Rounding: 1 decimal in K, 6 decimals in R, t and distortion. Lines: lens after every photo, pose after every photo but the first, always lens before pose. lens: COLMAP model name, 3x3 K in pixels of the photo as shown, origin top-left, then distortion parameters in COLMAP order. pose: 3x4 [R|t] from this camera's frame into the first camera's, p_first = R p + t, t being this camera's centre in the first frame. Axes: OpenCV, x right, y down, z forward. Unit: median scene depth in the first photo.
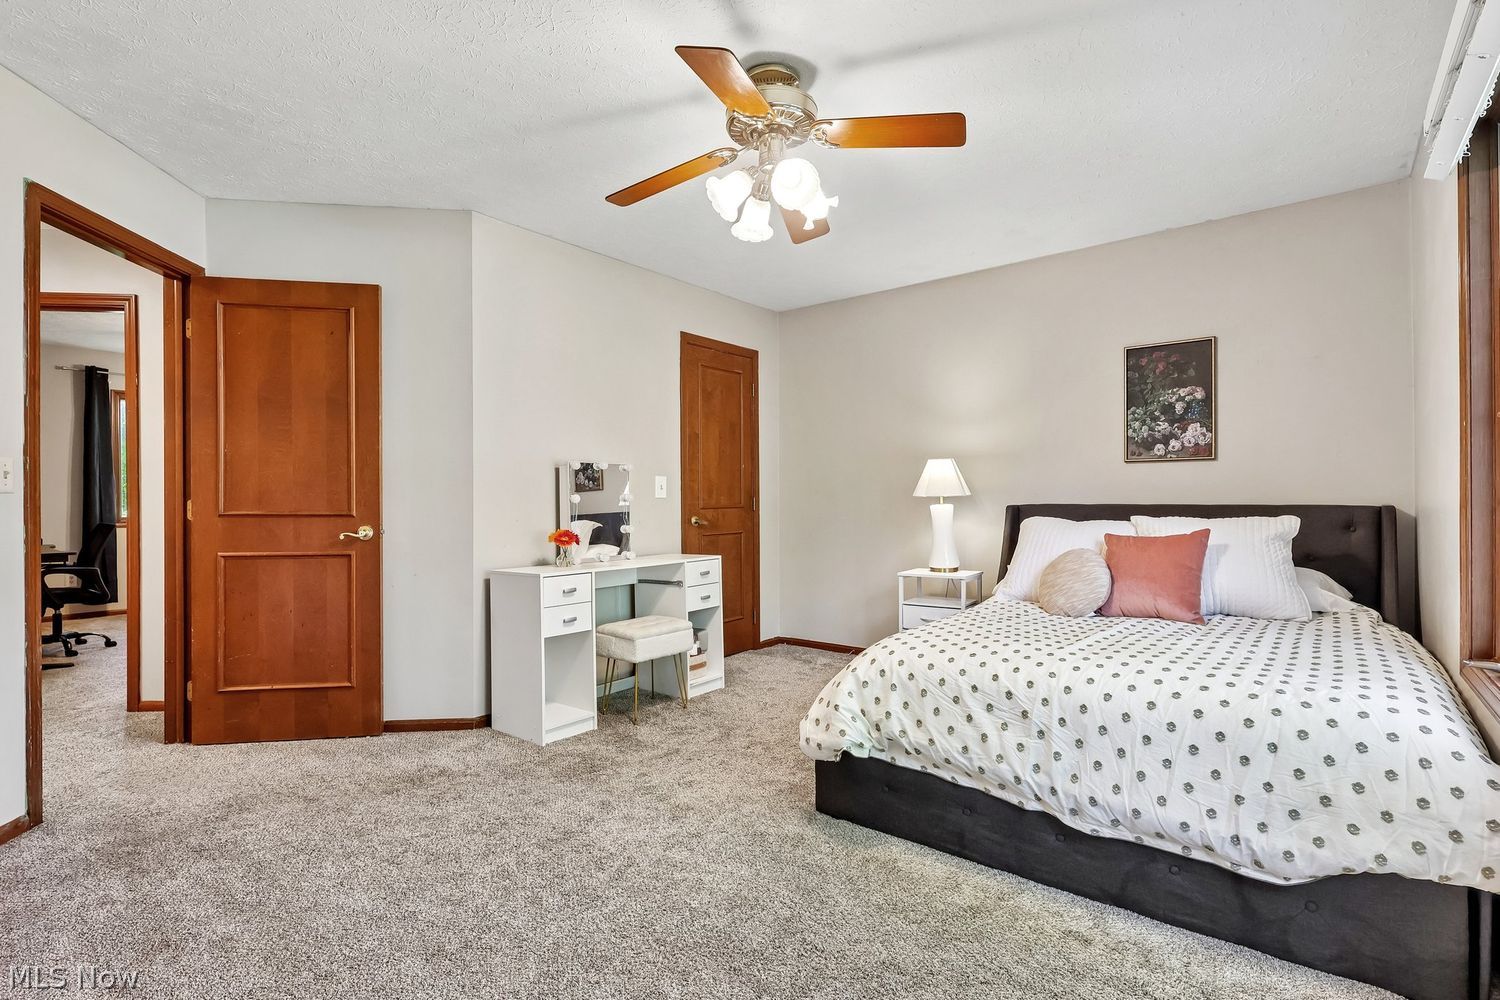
lens RADIAL K [[694.5, 0, 750.0], [0, 694.5, 500.0], [0, 0, 1]] dist [0.000854, 0.000119]
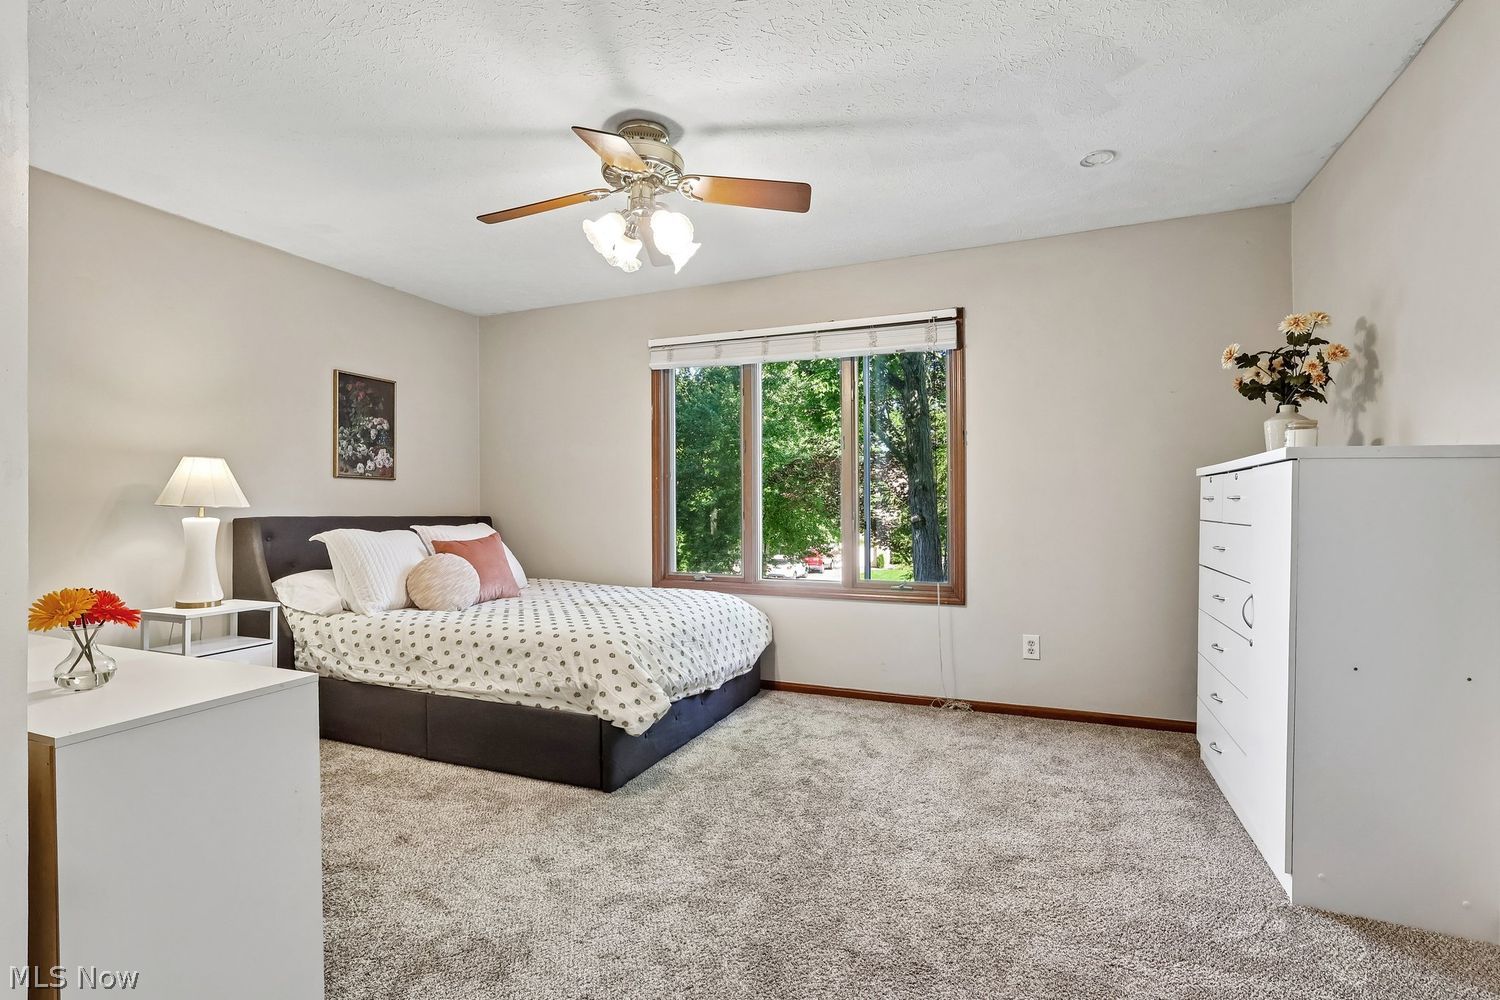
lens RADIAL K [[715.0, 0, 740.3], [0, 715.0, 483.5], [0, 0, 1]] dist [-0.002233, -0.000276]
pose [[-0.281126, 0.047713, 0.958484, -0.699443], [0.002112, 0.998792, -0.049101, 0.010641], [-0.959669, -0.011779, -0.280887, 0.738943]]
